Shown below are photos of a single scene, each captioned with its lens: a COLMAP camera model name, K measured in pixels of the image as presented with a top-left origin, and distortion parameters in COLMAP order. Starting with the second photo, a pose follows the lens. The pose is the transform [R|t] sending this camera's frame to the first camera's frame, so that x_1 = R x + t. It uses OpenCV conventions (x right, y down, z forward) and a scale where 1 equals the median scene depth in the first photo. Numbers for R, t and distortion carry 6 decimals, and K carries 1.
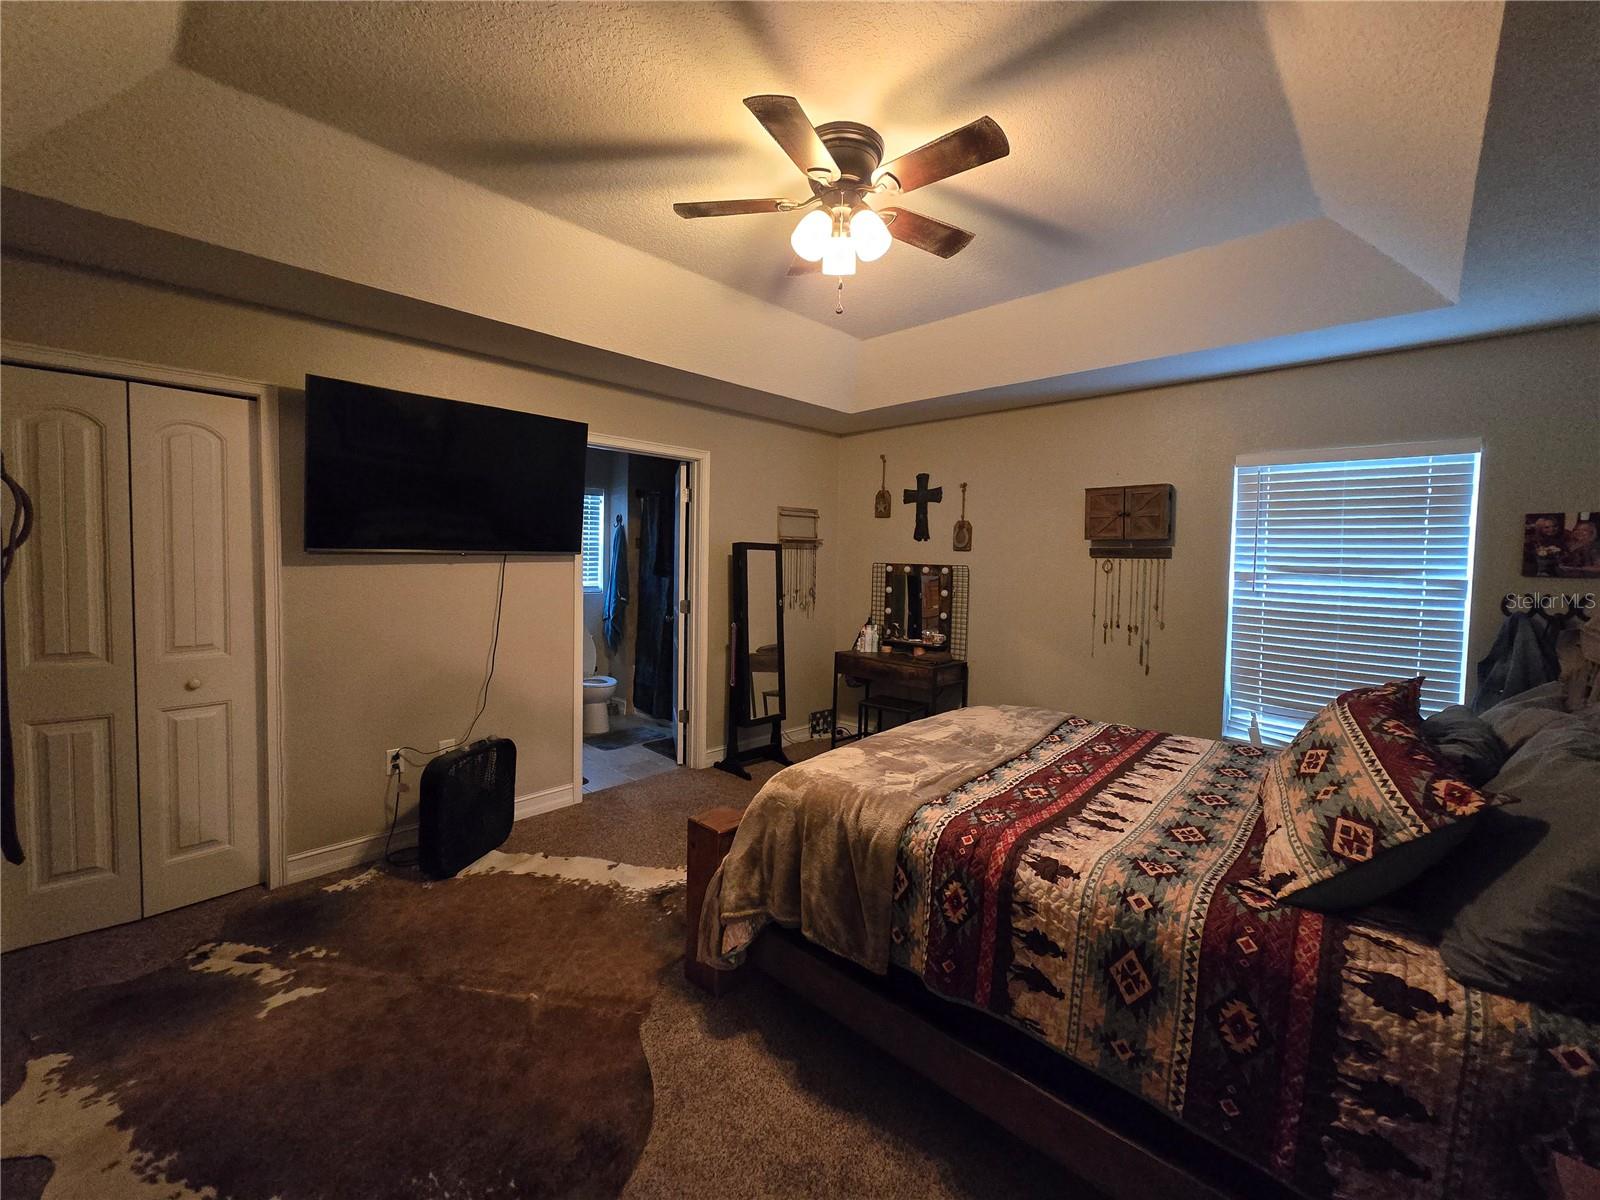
lens RADIAL K [[649.5, 0, 801.1], [0, 649.5, 589.1], [0, 0, 1]] dist [-0.009873, -0.000308]
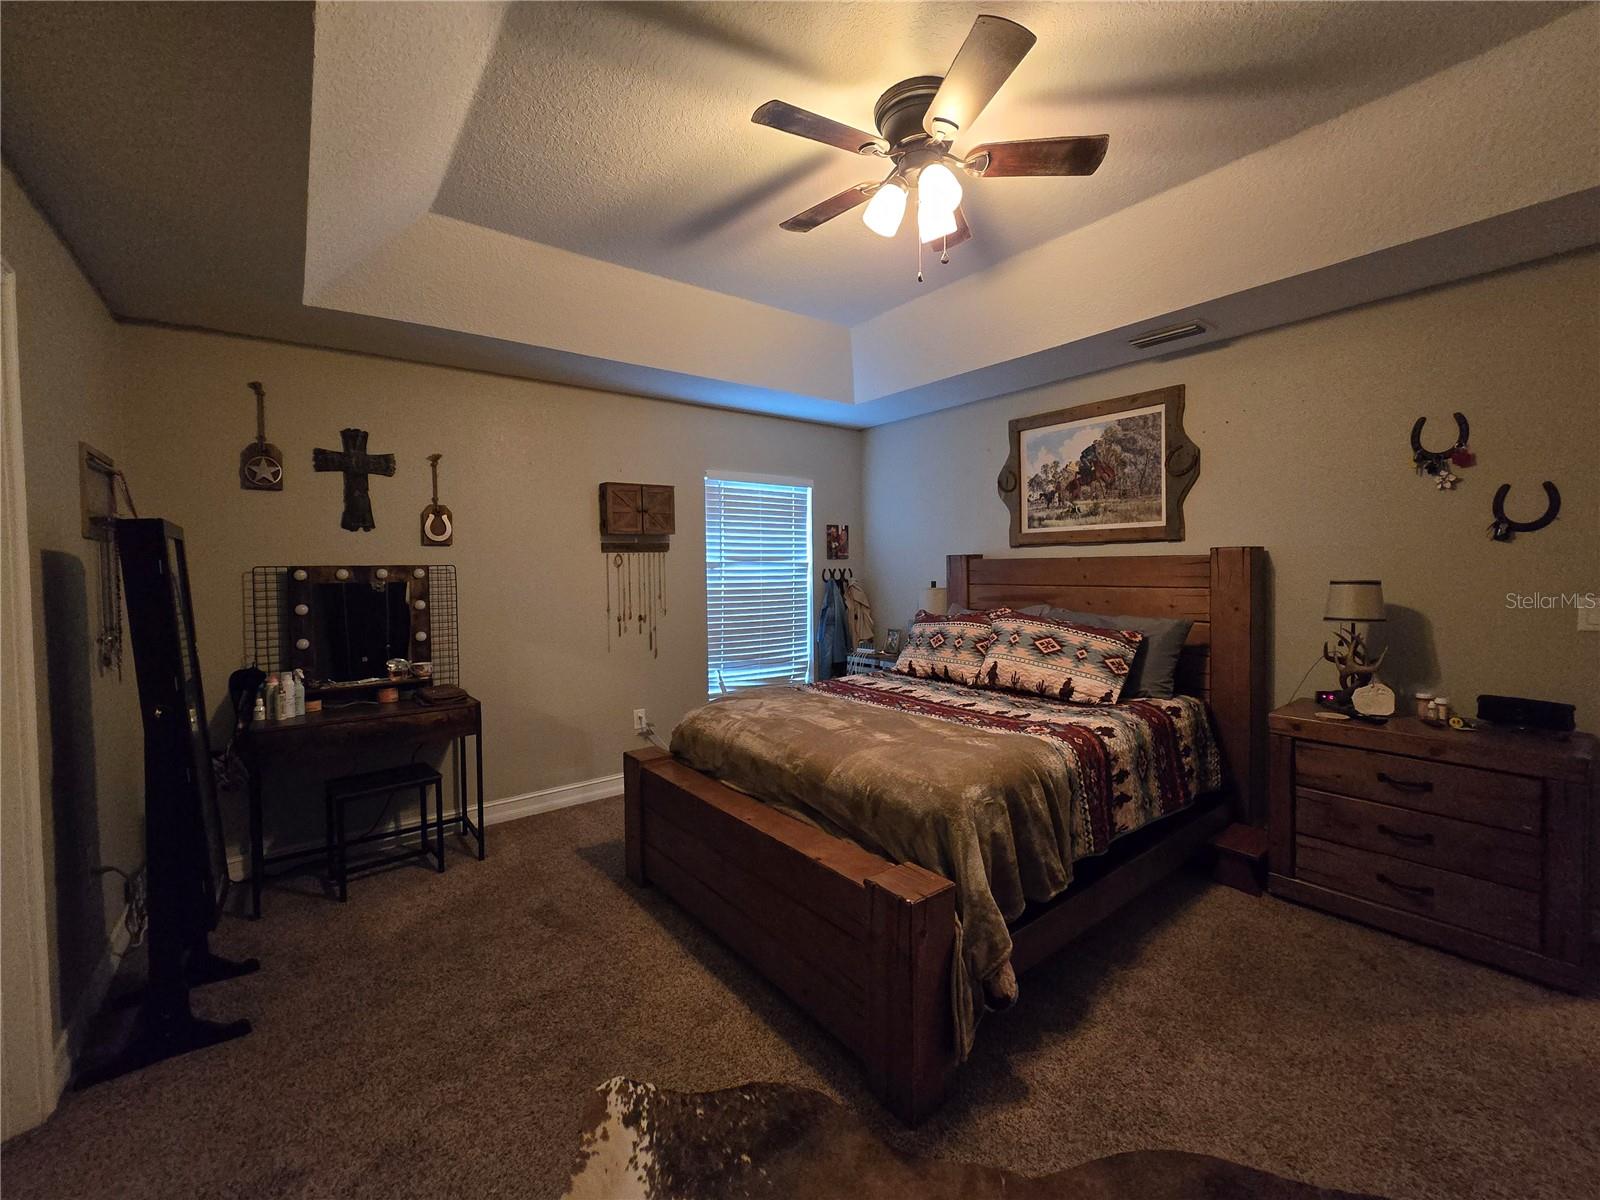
lens RADIAL K [[649.5, 0, 798.8], [0, 649.5, 591.4], [0, 0, 1]] dist [-0.009873, -0.000308]
pose [[0.158107, -0.058310, 0.985699, -0.516206], [0.069567, 0.996432, 0.047786, -0.016614], [-0.984968, 0.061017, 0.161600, 0.588099]]
